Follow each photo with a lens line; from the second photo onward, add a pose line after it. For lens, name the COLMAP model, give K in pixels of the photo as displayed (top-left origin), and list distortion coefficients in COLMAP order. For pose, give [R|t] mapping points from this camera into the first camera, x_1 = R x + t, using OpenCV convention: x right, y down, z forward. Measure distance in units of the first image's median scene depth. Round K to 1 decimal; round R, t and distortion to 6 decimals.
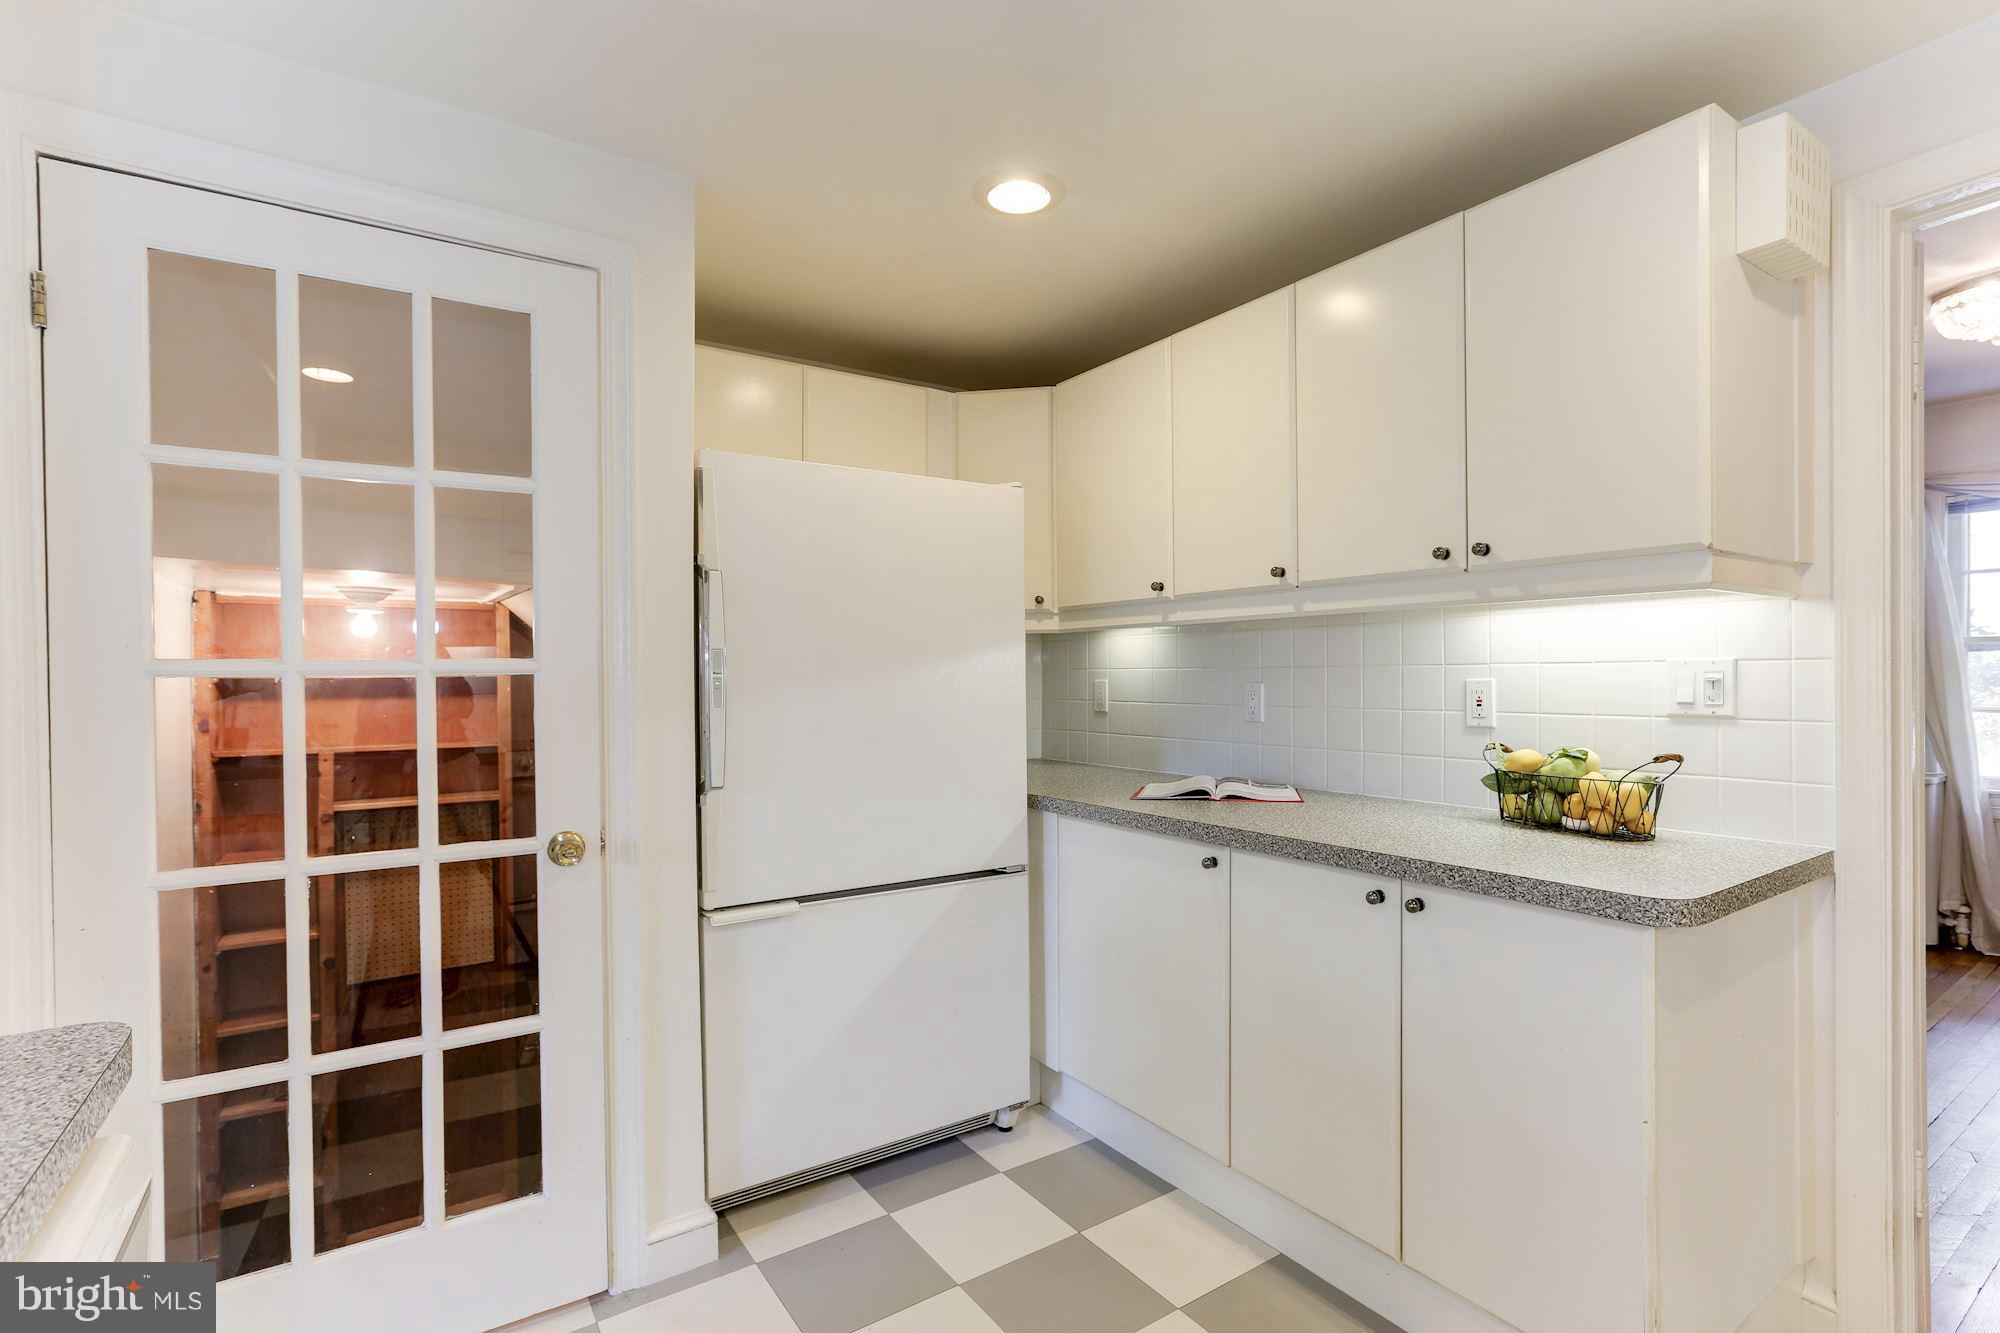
lens RADIAL K [[953.6, 0, 994.4], [0, 953.6, 668.4], [0, 0, 1]] dist [-0.006911, 0.001858]
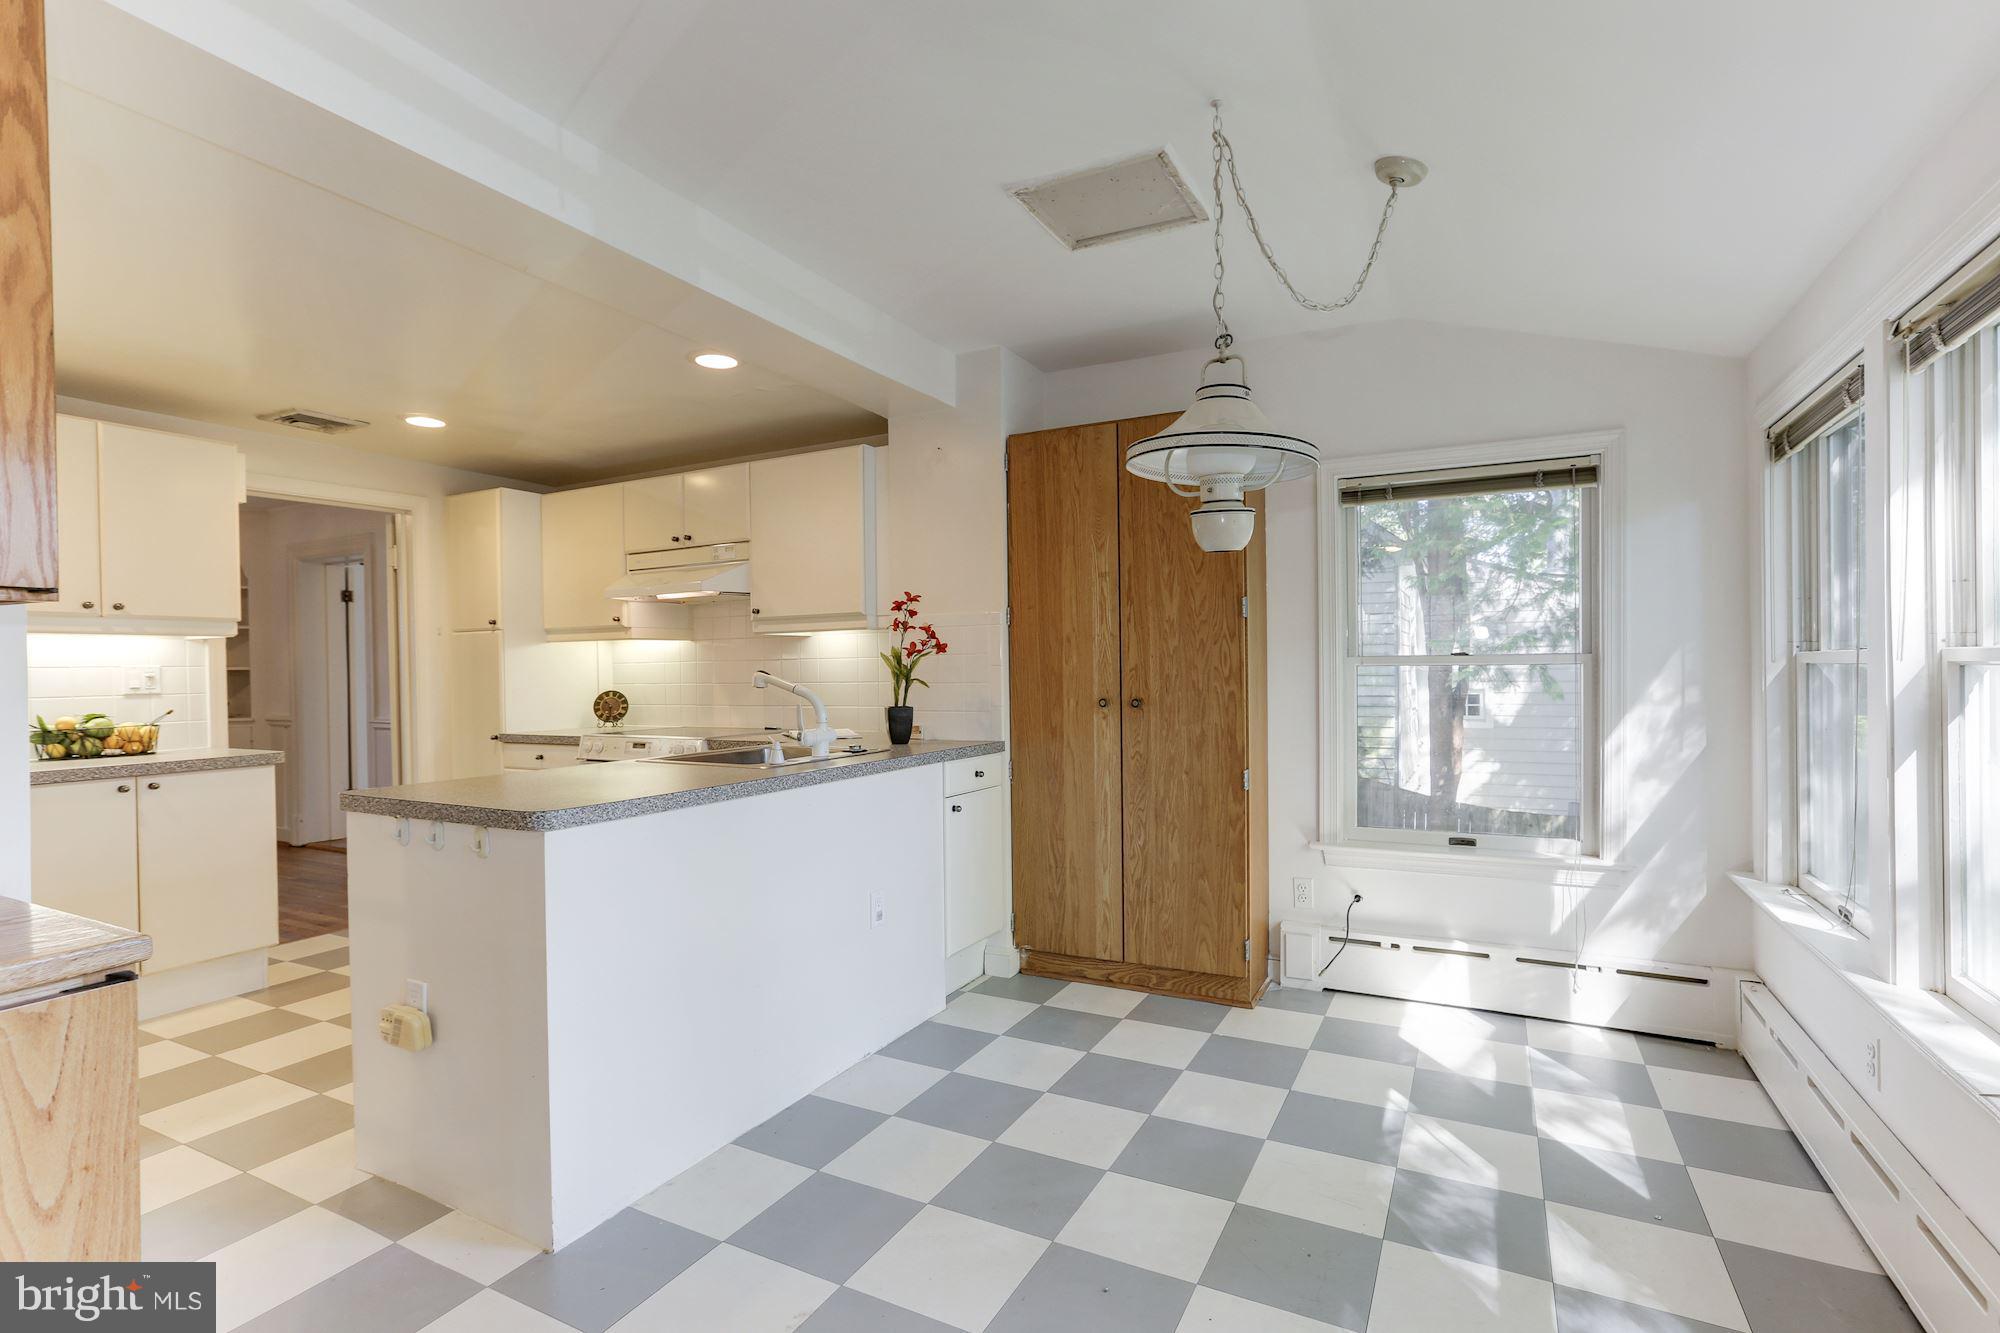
lens RADIAL K [[925.7, 0, 987.3], [0, 925.7, 671.3], [0, 0, 1]] dist [0.000366, 0.005627]
pose [[-0.453293, 0.015713, 0.891223, -1.751454], [0.017539, 0.999808, -0.008707, 0.047552], [-0.891189, 0.011684, -0.453481, 0.275637]]
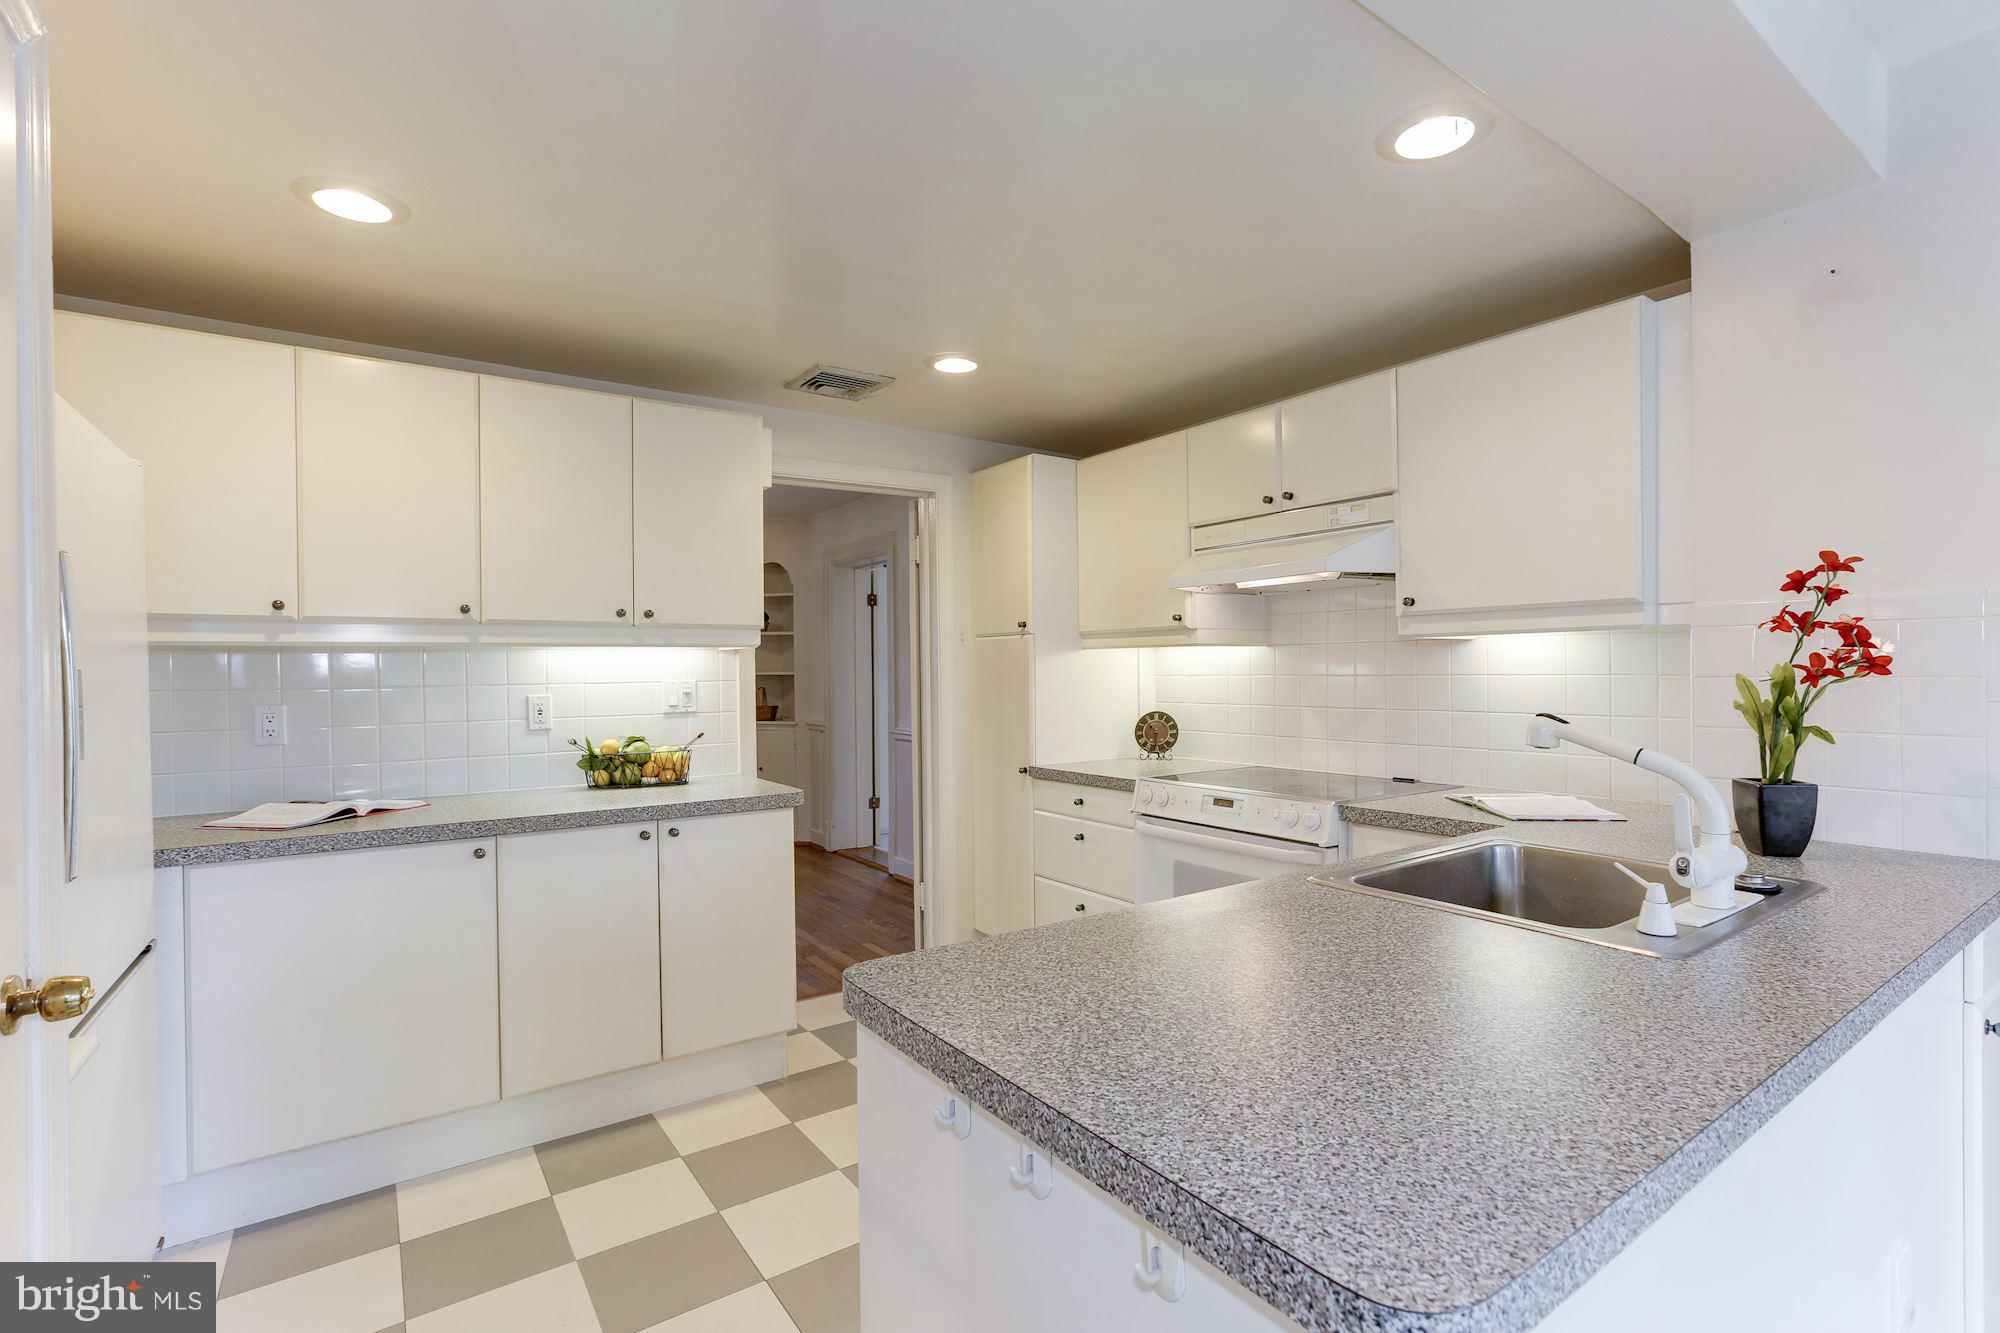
lens RADIAL K [[925.7, 0, 998.5], [0, 925.7, 669.7], [0, 0, 1]] dist [0.000366, 0.005627]
pose [[0.000766, 0.010943, 0.999940, -0.967499], [0.006276, 0.999920, -0.010947, -0.008171], [-0.999980, 0.006284, 0.000698, 0.371883]]
